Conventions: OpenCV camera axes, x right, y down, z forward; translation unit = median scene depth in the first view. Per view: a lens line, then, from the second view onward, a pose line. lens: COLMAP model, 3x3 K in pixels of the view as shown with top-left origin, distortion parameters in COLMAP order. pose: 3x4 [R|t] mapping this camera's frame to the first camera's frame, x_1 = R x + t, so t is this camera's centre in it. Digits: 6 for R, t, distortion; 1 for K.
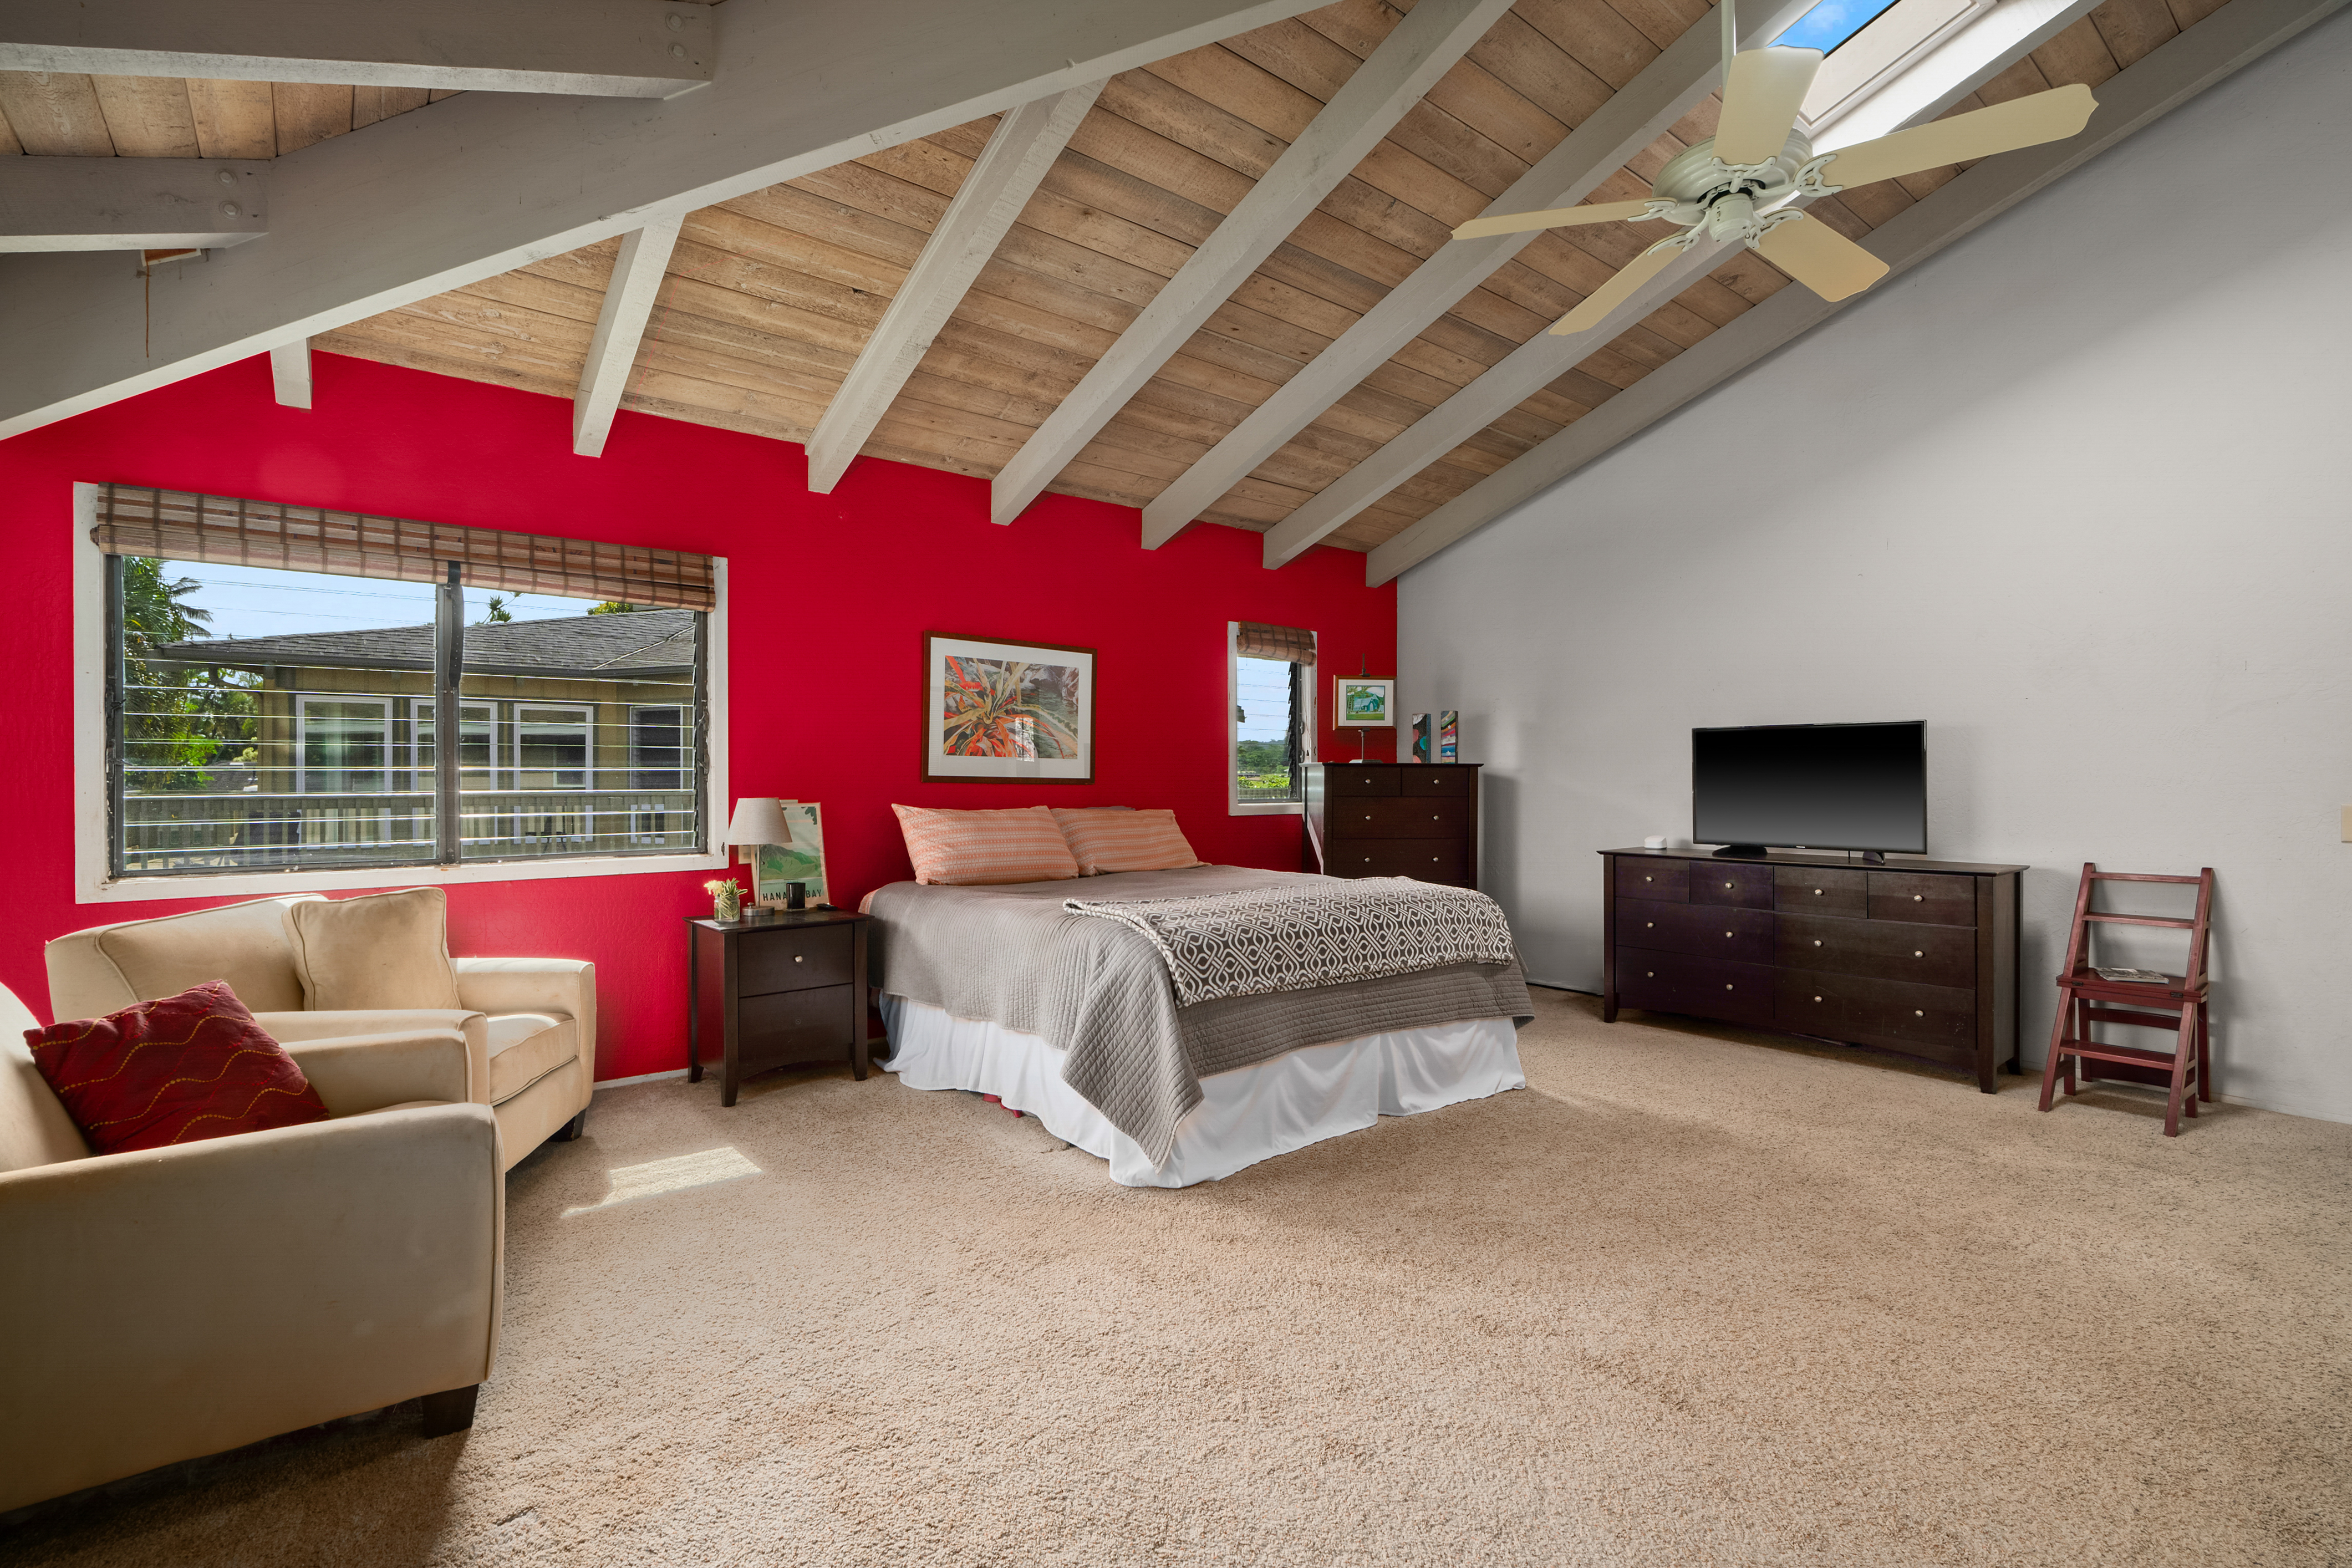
lens RADIAL K [[1084.6, 0, 1162.0], [0, 1084.6, 781.7], [0, 0, 1]] dist [-0.000908, 0.001704]
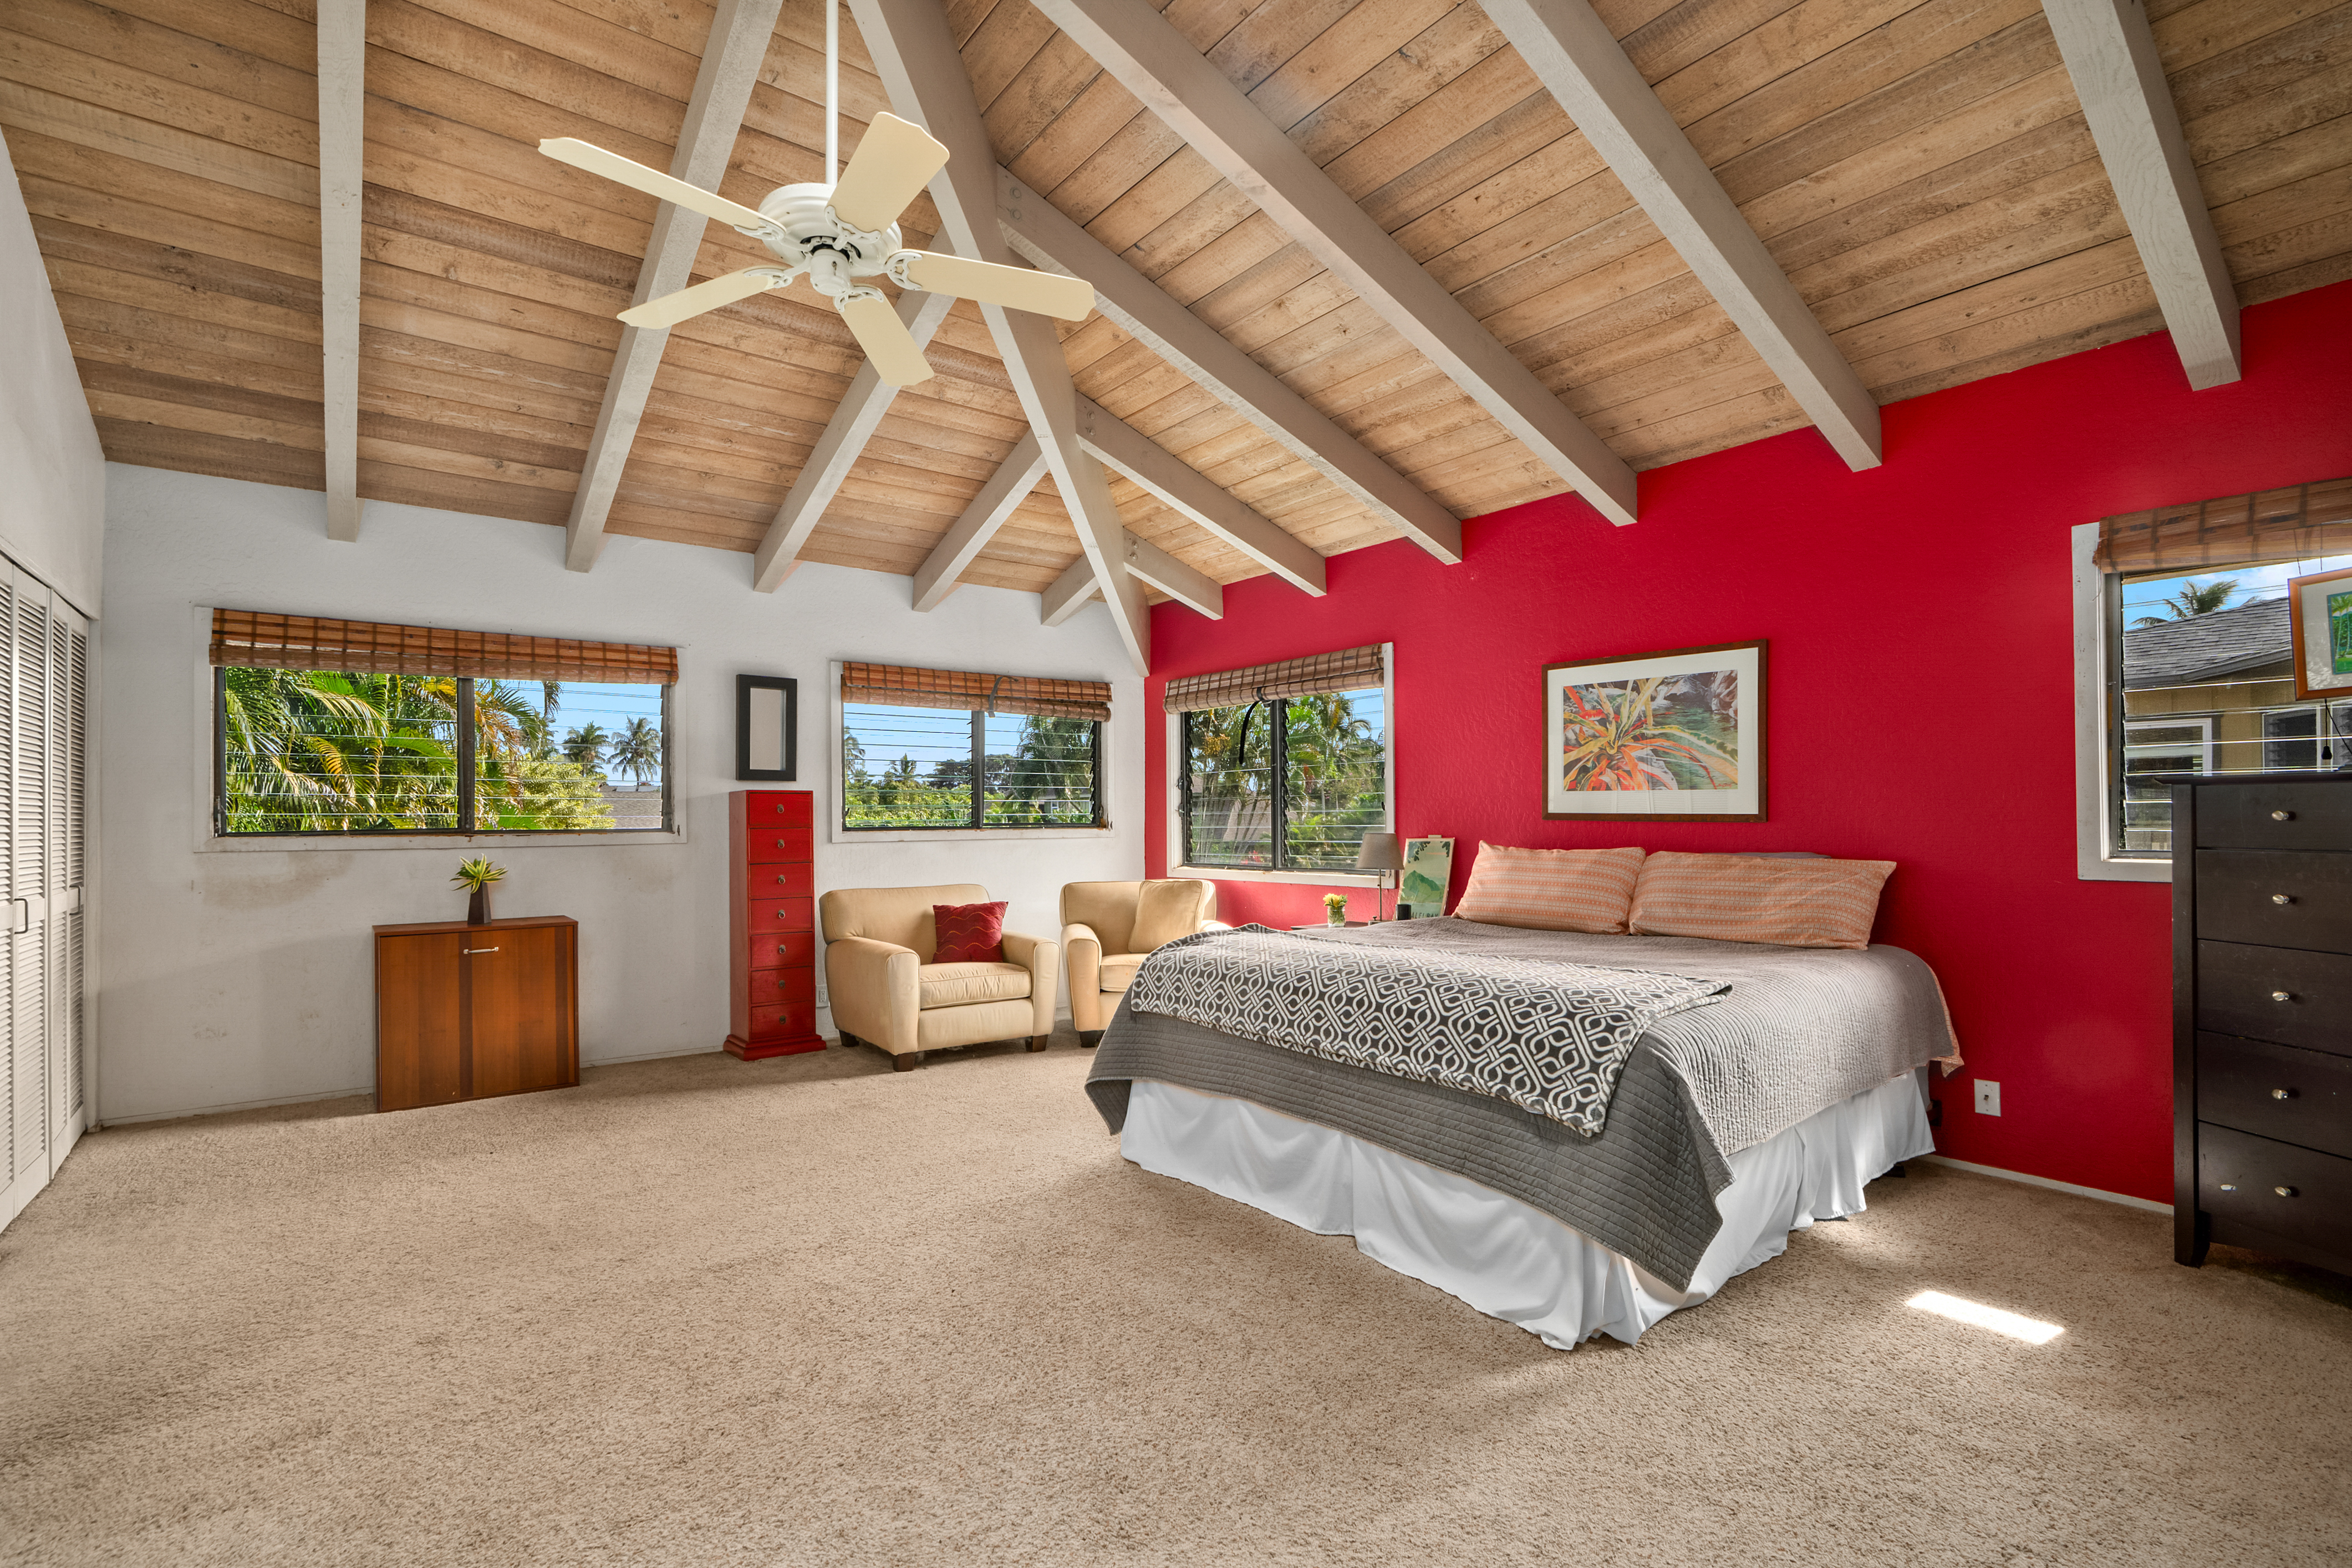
lens RADIAL K [[1084.6, 0, 1173.9], [0, 1084.6, 798.8], [0, 0, 1]] dist [-0.000908, 0.001704]
pose [[-0.042543, -0.015381, -0.998976, 0.744285], [0.003830, 0.999872, -0.015558, -0.004173], [0.999087, -0.004488, -0.042478, 0.680342]]
